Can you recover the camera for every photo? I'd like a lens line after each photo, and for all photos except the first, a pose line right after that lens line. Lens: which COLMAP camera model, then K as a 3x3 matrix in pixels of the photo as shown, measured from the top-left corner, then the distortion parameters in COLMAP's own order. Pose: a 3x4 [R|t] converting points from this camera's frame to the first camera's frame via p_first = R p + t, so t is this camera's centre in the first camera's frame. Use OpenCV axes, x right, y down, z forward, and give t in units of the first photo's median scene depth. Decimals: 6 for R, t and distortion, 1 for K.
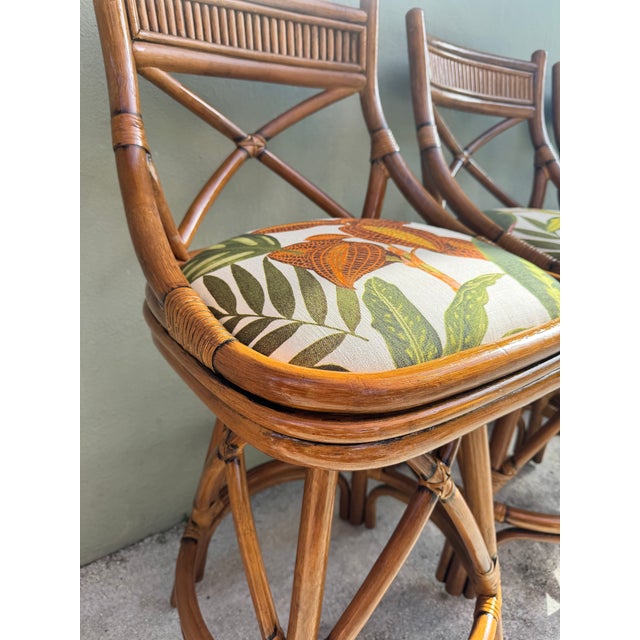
lens RADIAL K [[450.8, 0, 320.0], [0, 450.8, 320.0], [0, 0, 1]] dist [0.064344, -0.090117]
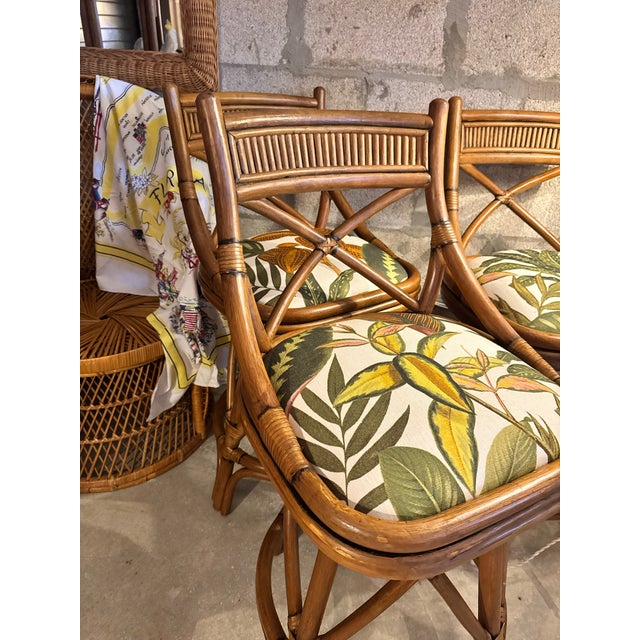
lens RADIAL K [[450.8, 0, 320.0], [0, 450.8, 320.0], [0, 0, 1]] dist [0.064344, -0.090117]
pose [[0.999975, 0.006599, -0.002555, 0.197136], [-0.006303, 0.994740, 0.102243, -0.065609], [0.003216, -0.102224, 0.994756, -1.224465]]
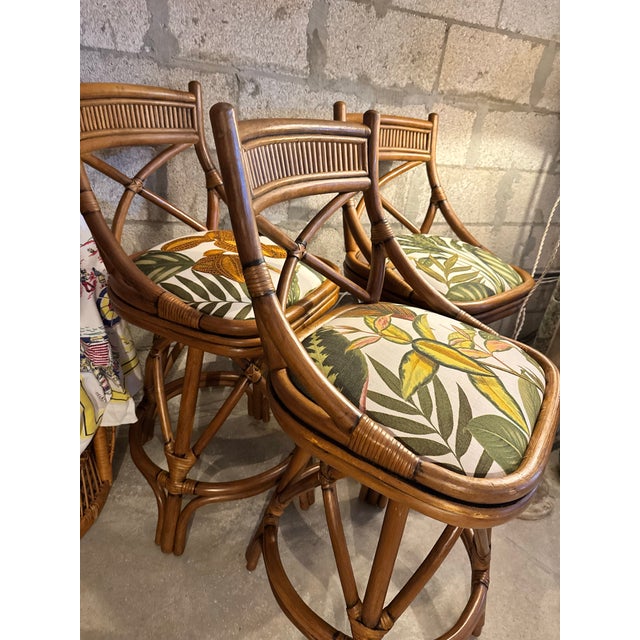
lens RADIAL K [[452.2, 0, 319.6], [0, 452.2, 316.6], [0, 0, 1]] dist [0.036240, -0.050353]
pose [[0.870000, -0.167446, 0.463747, -0.614238], [0.105769, 0.982052, 0.156165, -0.197200], [-0.481572, -0.086813, 0.872096, -1.055579]]
